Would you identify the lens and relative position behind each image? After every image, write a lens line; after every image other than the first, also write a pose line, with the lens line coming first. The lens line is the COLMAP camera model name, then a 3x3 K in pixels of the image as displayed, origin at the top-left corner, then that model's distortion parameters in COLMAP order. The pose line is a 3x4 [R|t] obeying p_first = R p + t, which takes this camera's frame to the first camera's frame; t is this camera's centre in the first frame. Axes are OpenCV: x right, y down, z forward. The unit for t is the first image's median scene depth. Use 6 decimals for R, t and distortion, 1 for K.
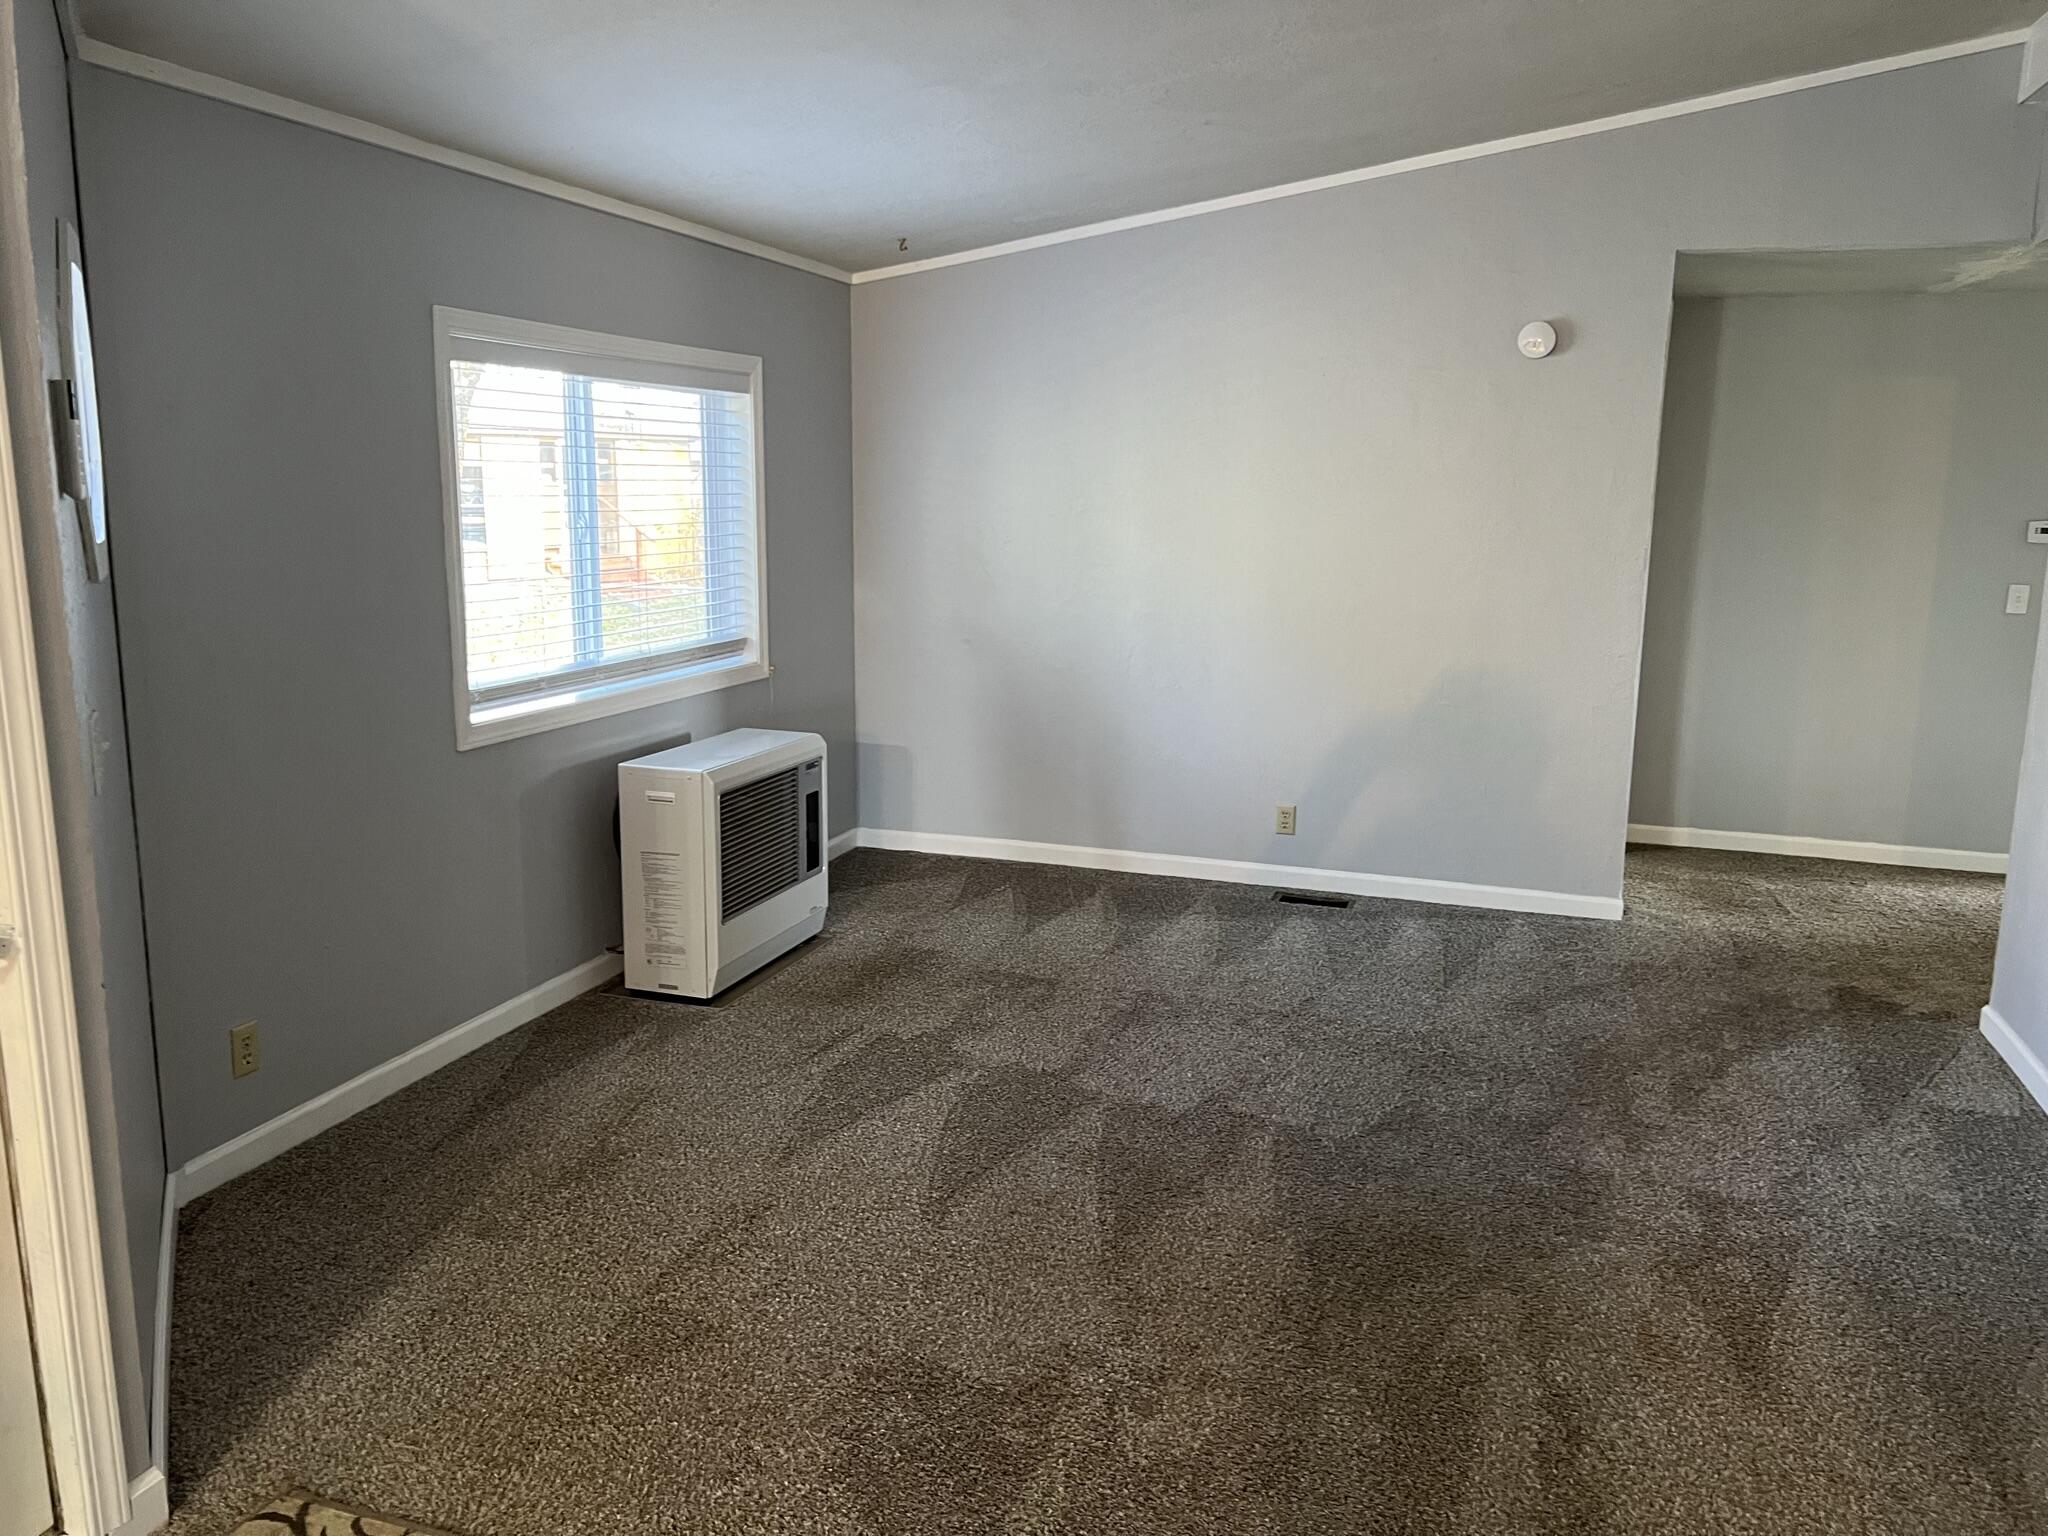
lens RADIAL K [[1535.5, 0, 1035.0], [0, 1535.5, 764.5], [0, 0, 1]] dist [0.121362, -0.210266]
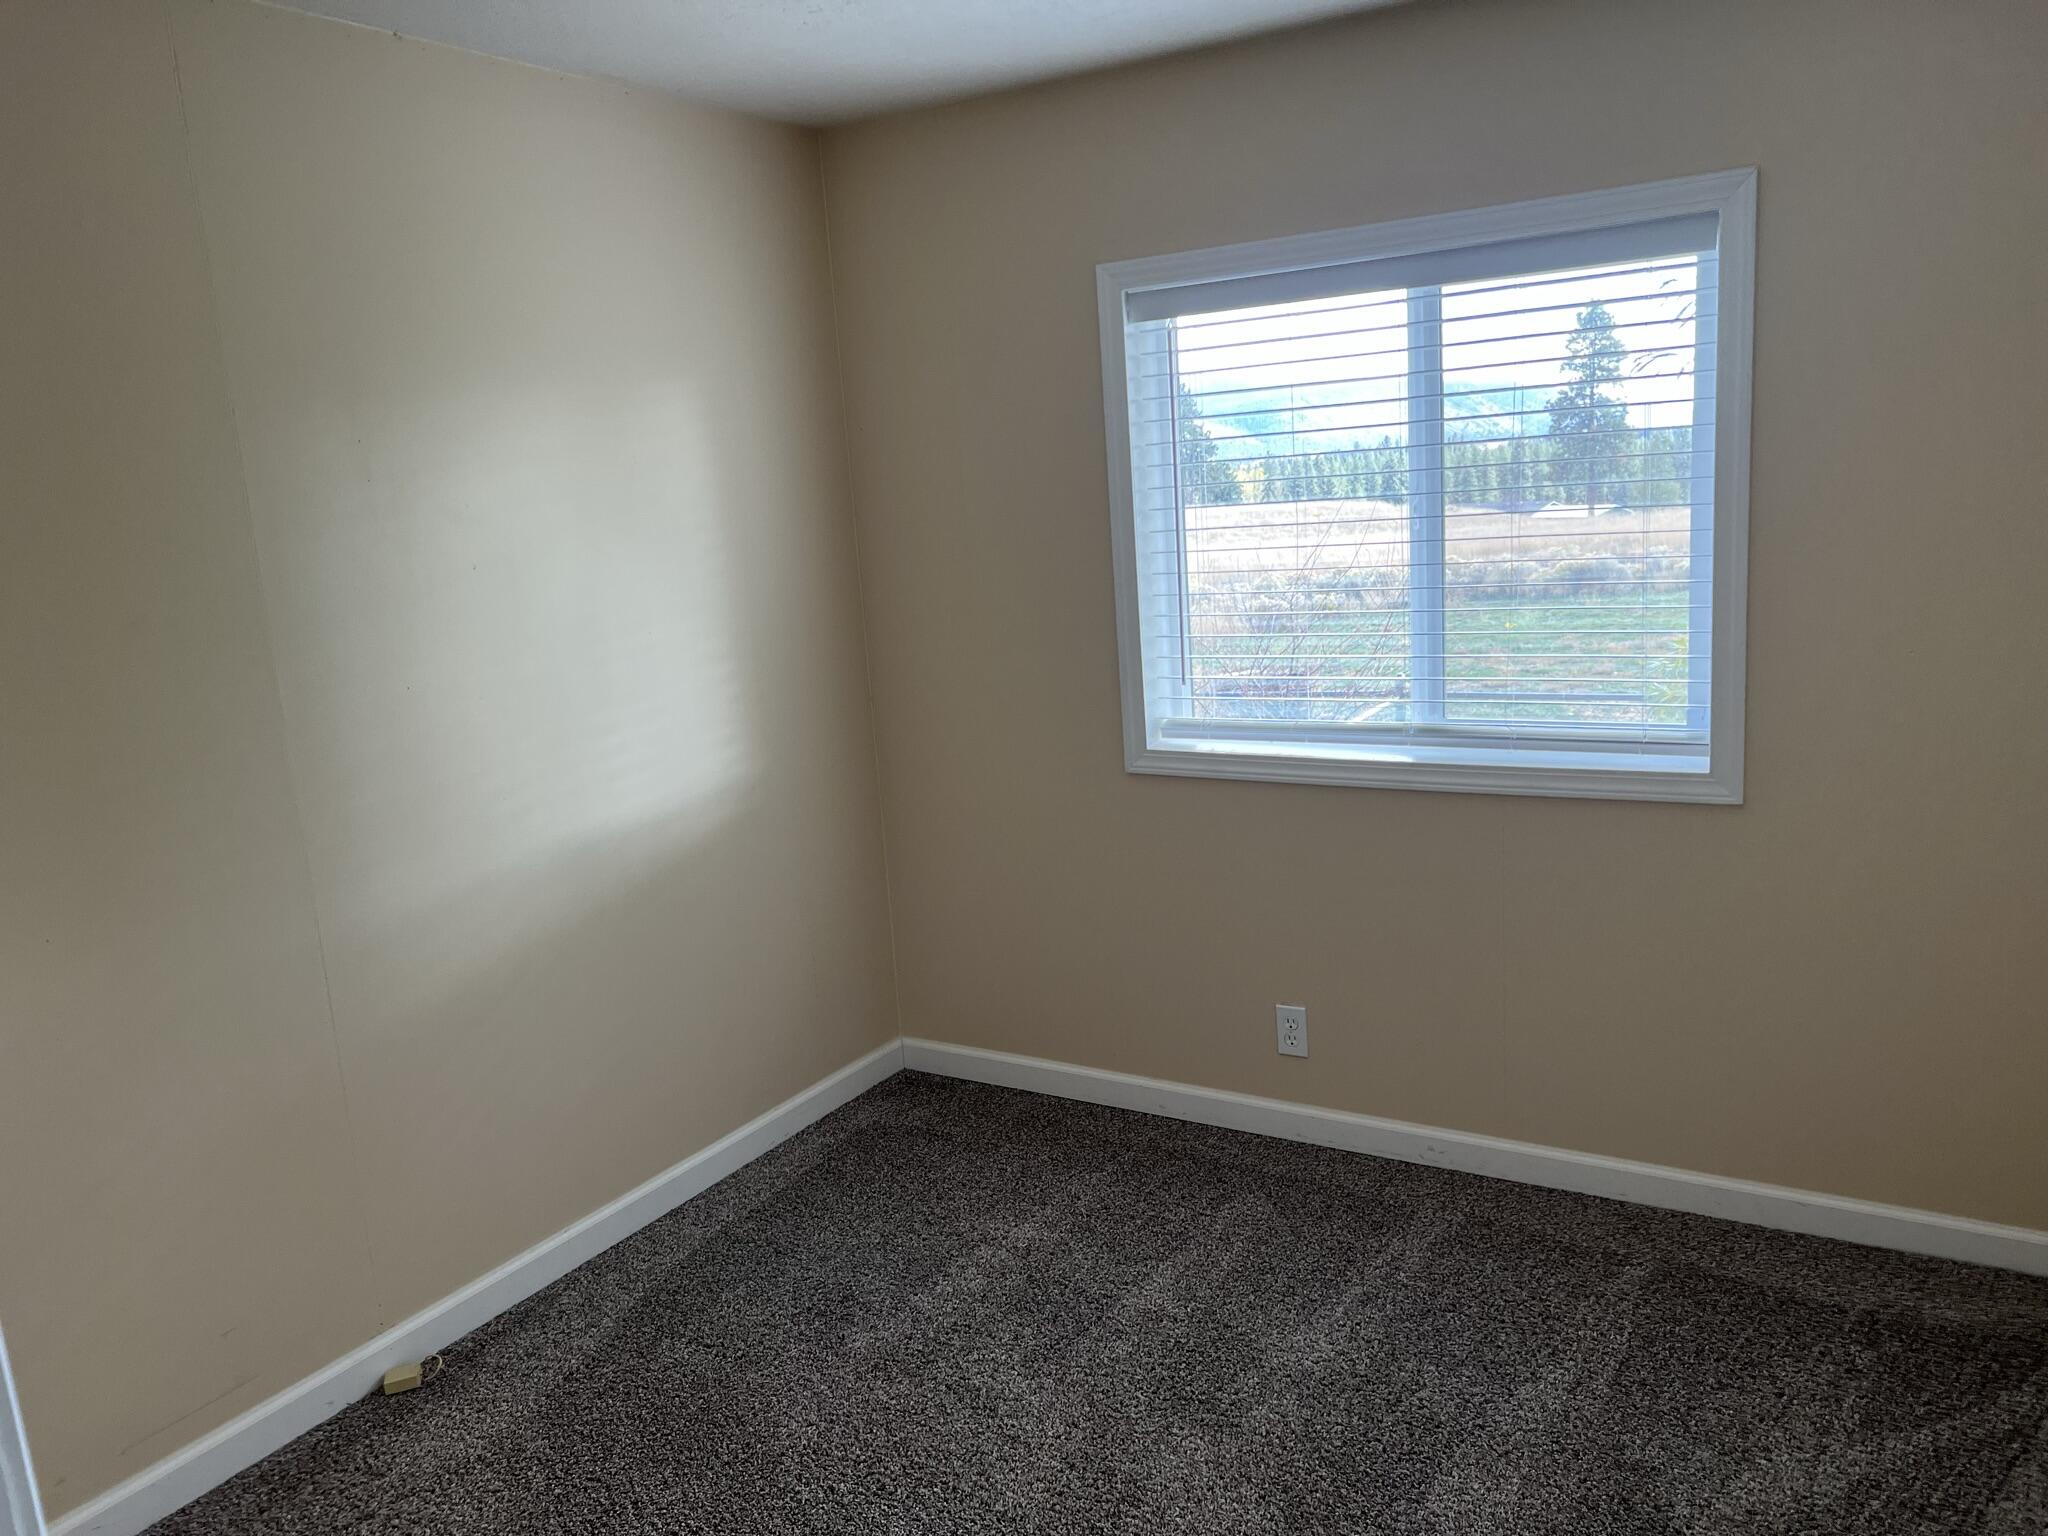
lens RADIAL K [[1535.5, 0, 1035.0], [0, 1535.5, 764.5], [0, 0, 1]] dist [0.121362, -0.210266]
pose [[-0.240943, 0.171269, -0.955308, 0.435418], [-0.130864, 0.969585, 0.206834, -0.170319], [0.961676, 0.174851, -0.211202, 1.032793]]
